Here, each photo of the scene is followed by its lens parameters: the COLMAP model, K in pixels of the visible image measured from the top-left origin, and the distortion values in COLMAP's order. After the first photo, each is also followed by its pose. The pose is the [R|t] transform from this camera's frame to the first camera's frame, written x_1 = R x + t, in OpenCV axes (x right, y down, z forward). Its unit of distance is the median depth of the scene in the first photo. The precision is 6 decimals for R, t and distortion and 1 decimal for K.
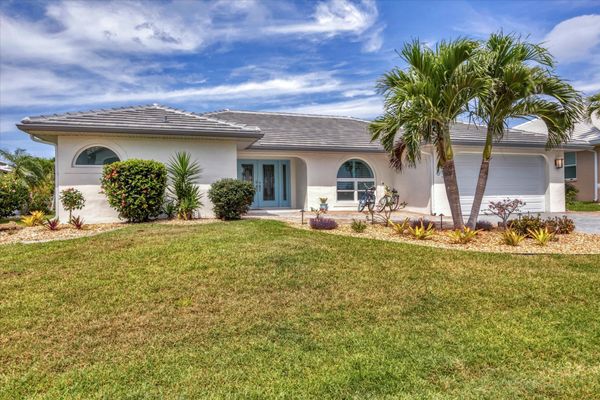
lens RADIAL K [[385.0, 0, 300.0], [0, 385.0, 200.0], [0, 0, 1]] dist [0.000521, 0.000832]
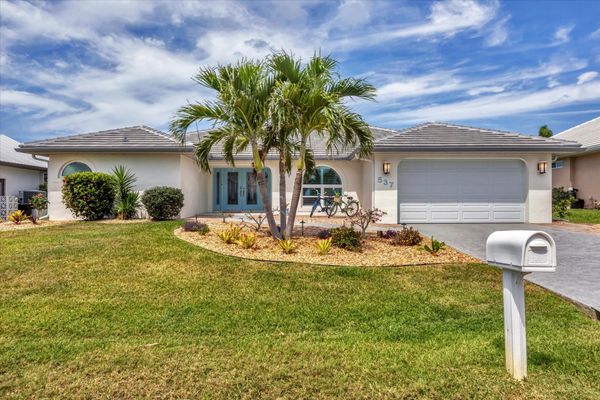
lens RADIAL K [[367.9, 0, 300.0], [0, 367.9, 200.0], [0, 0, 1]] dist [0.005282, 0.002140]
pose [[0.952214, 0.013007, -0.305154, 0.601006], [-0.014270, 0.999896, -0.001911, -0.017501], [0.305098, 0.006175, 0.952301, 0.032502]]
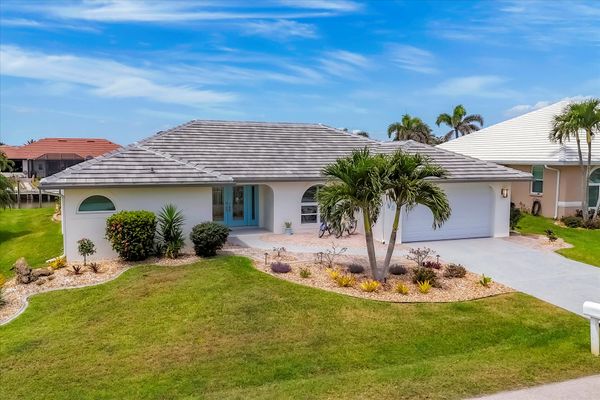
lens RADIAL K [[517.8, 0, 299.7], [0, 517.8, 185.0], [0, 0, 1]] dist [0.139566, -0.231580]
pose [[0.998635, 0.016419, 0.049589, 0.027429], [-0.019076, 0.998380, 0.053604, -0.277850], [-0.048628, -0.054477, 0.997330, -0.680931]]
